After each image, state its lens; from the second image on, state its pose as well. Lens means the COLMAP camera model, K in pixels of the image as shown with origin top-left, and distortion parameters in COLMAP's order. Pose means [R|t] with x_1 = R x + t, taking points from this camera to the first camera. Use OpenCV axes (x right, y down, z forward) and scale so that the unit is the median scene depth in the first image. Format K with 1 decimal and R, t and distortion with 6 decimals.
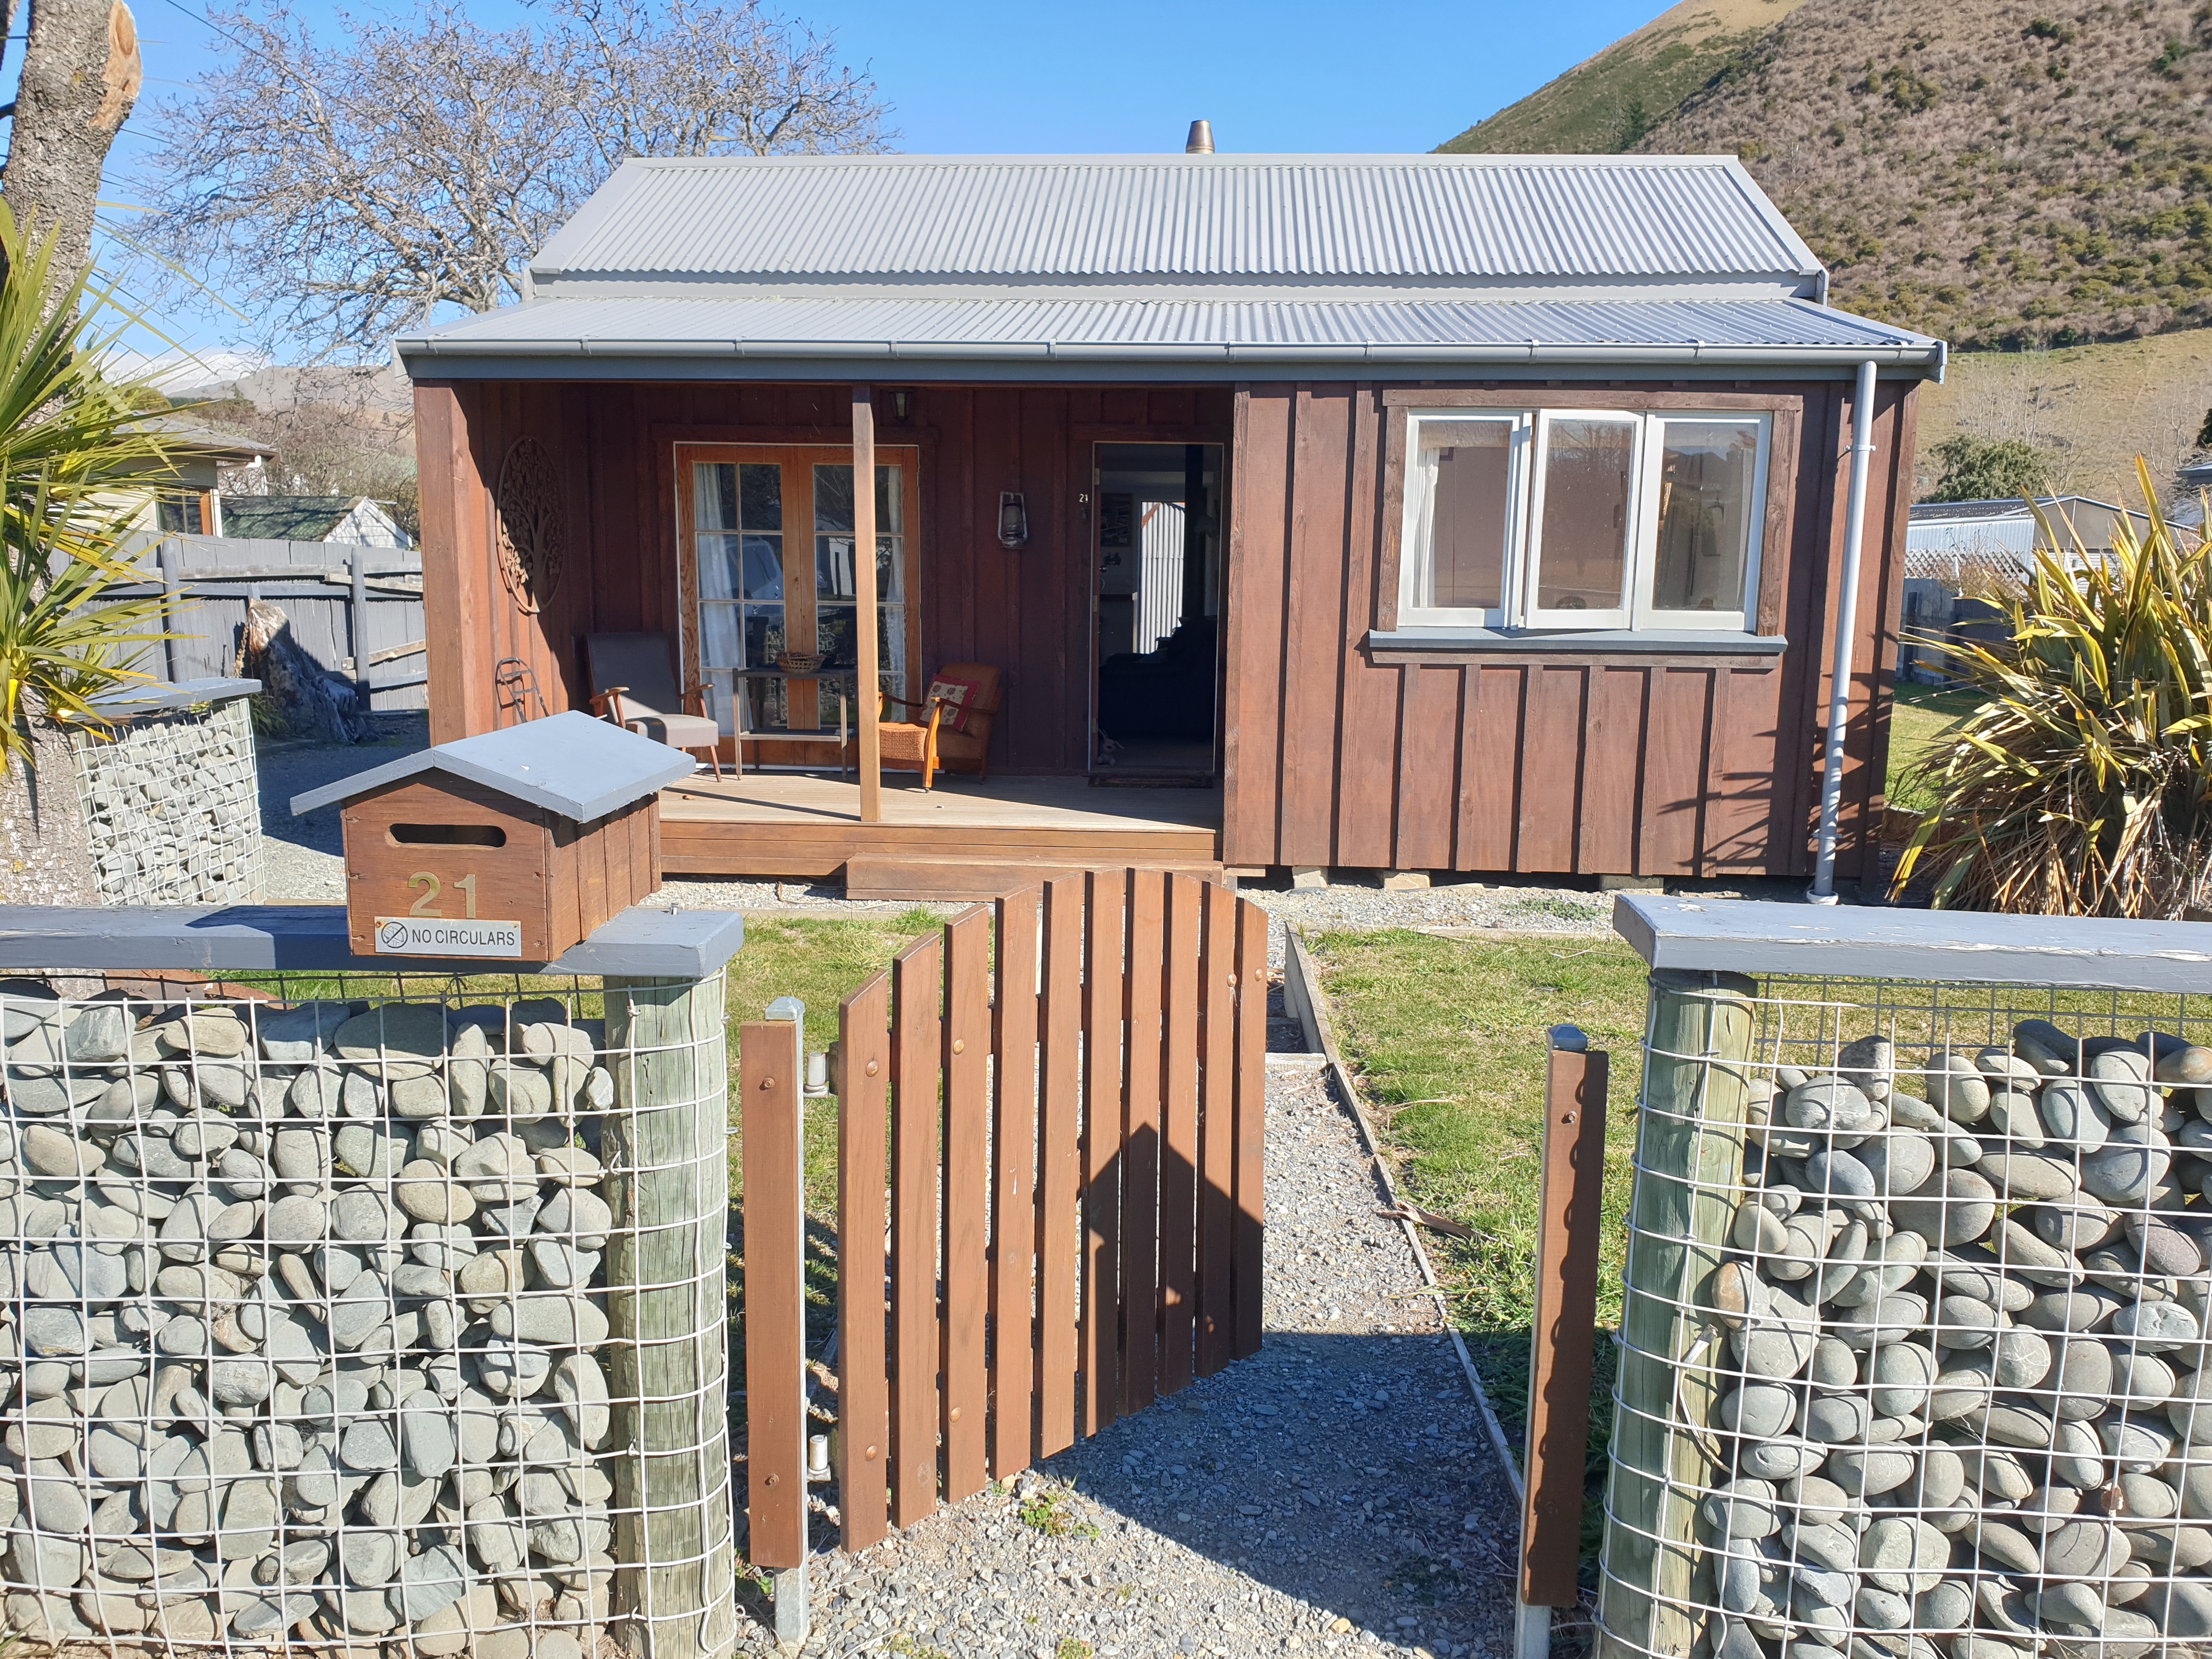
lens RADIAL K [[1745.9, 0, 1106.0], [0, 1745.9, 829.5], [0, 0, 1]] dist [0.070327, -0.001423]
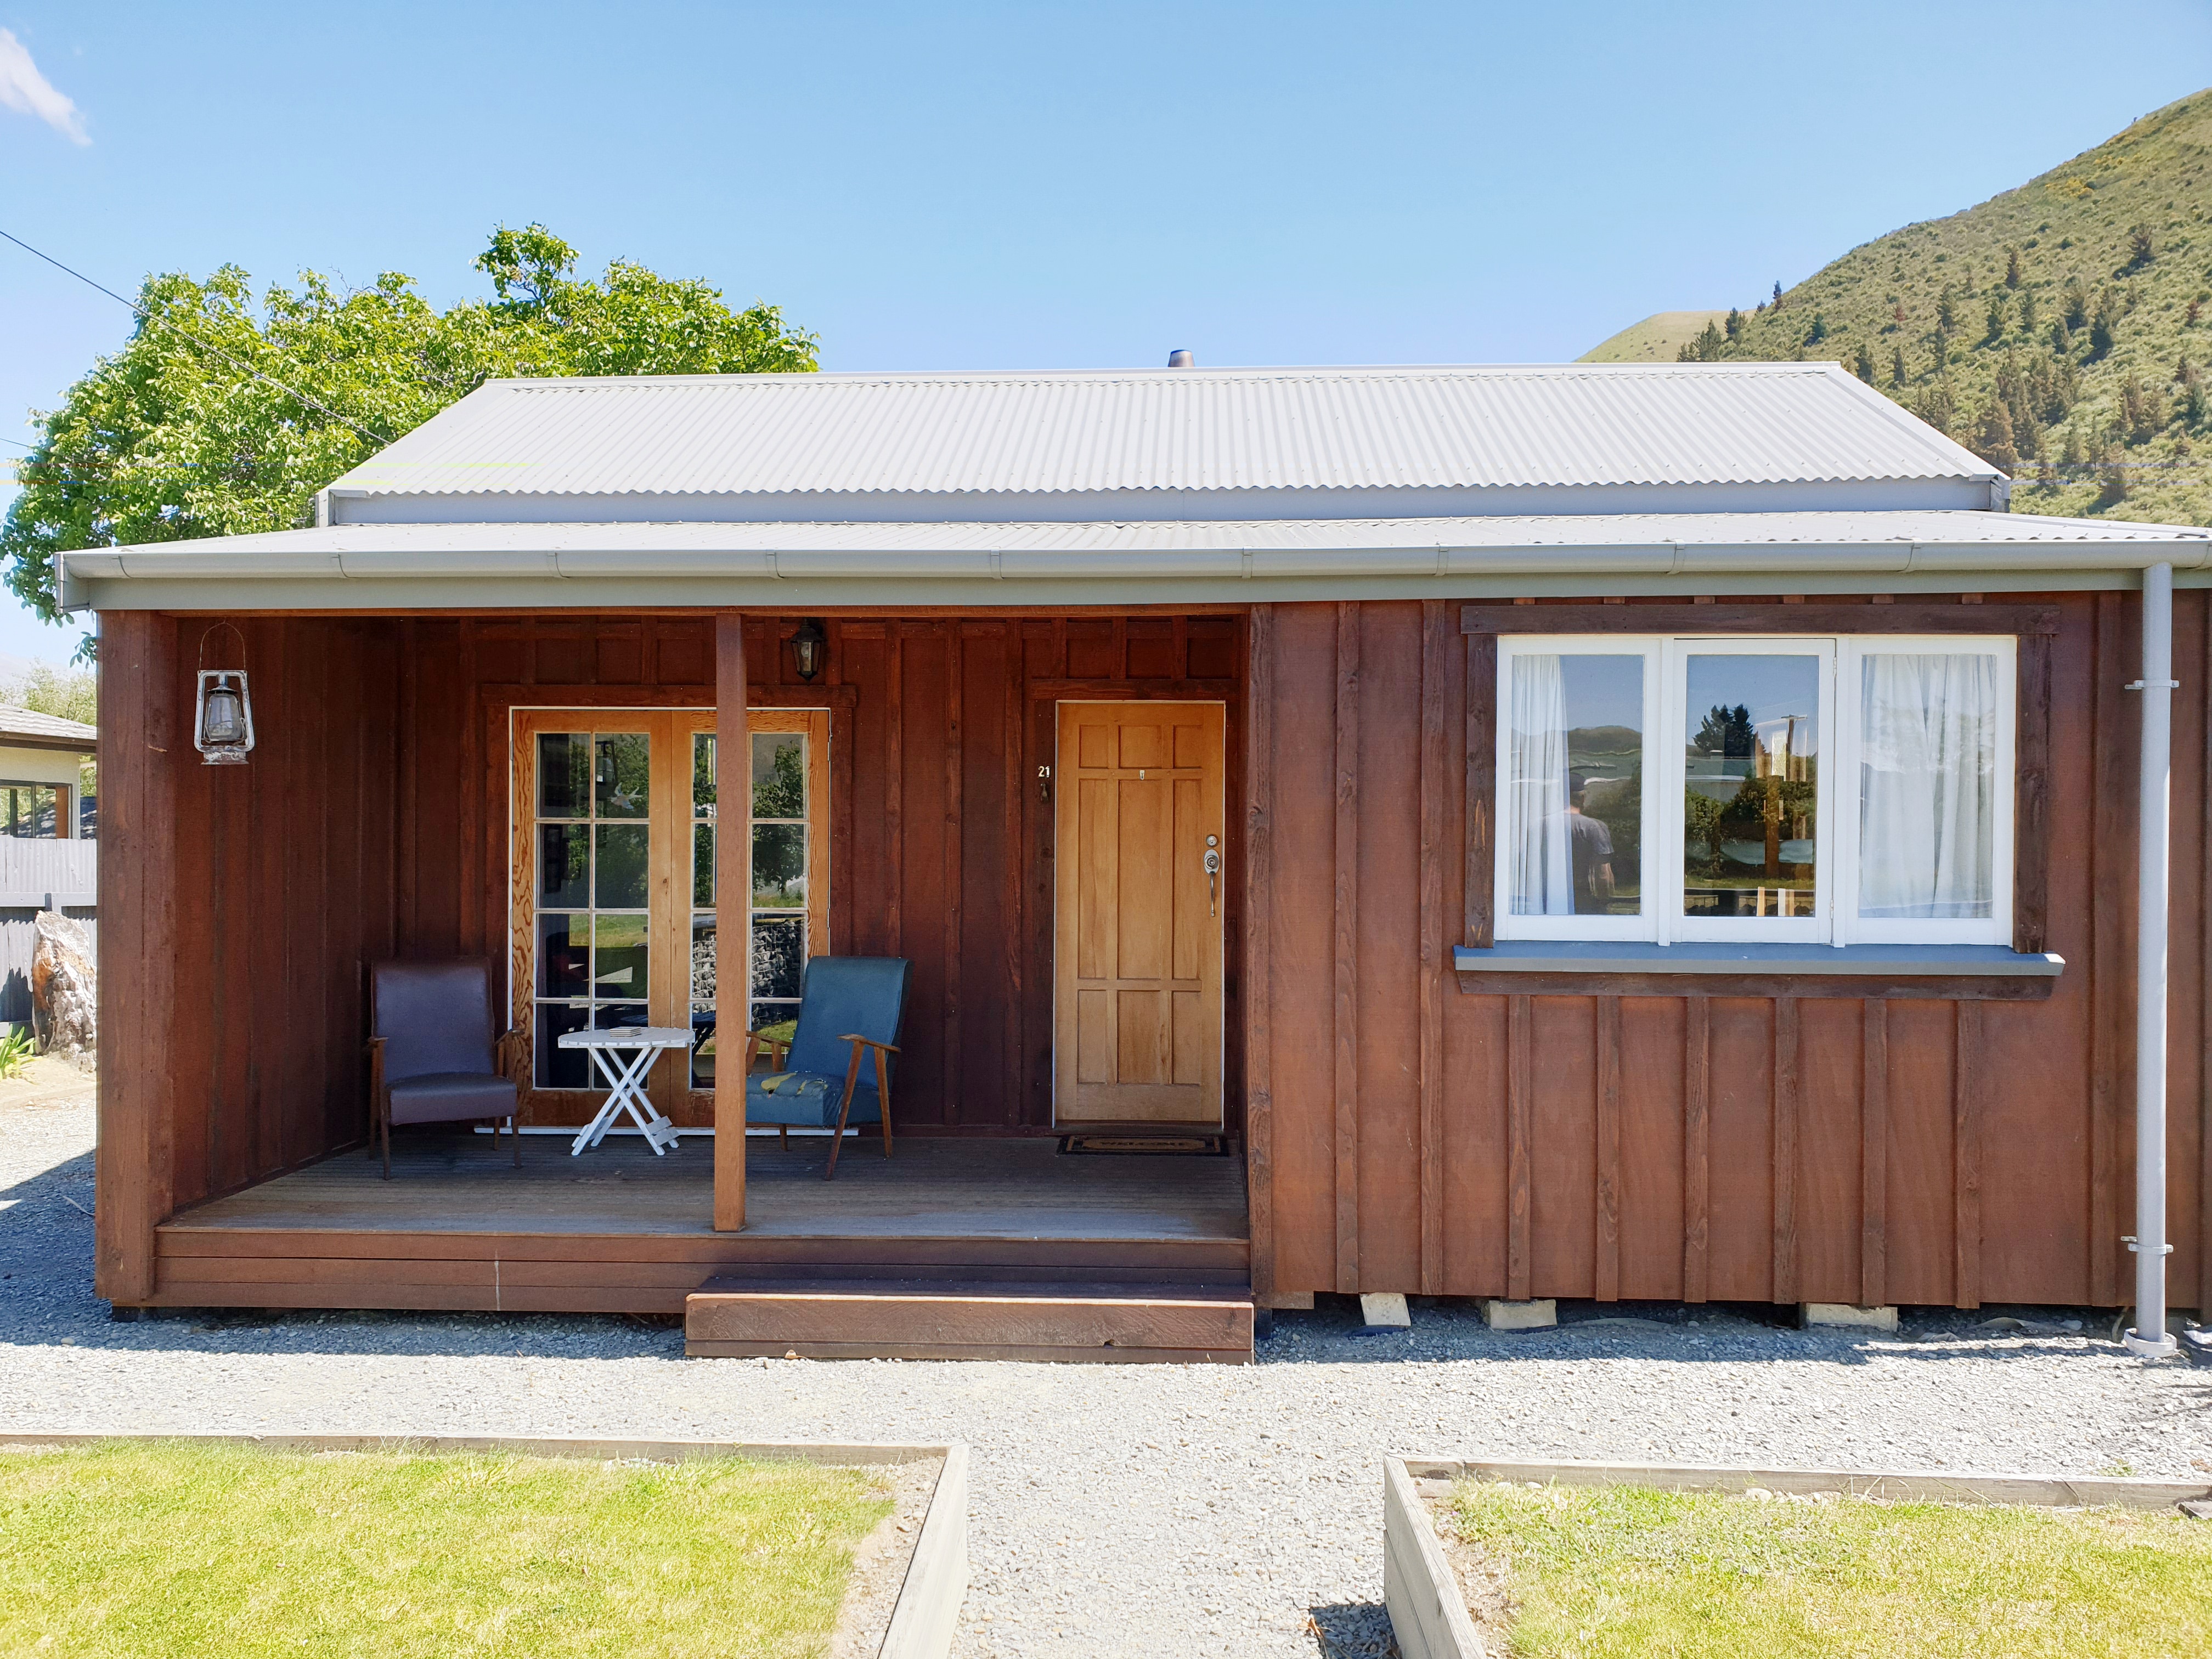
lens RADIAL K [[1745.9, 0, 1106.0], [0, 1745.9, 829.5], [0, 0, 1]] dist [0.070327, -0.001423]
pose [[0.999881, -0.010891, 0.010950, 0.005532], [0.012604, 0.985191, -0.170997, -0.032730], [-0.008925, 0.171115, 0.985211, 0.246274]]
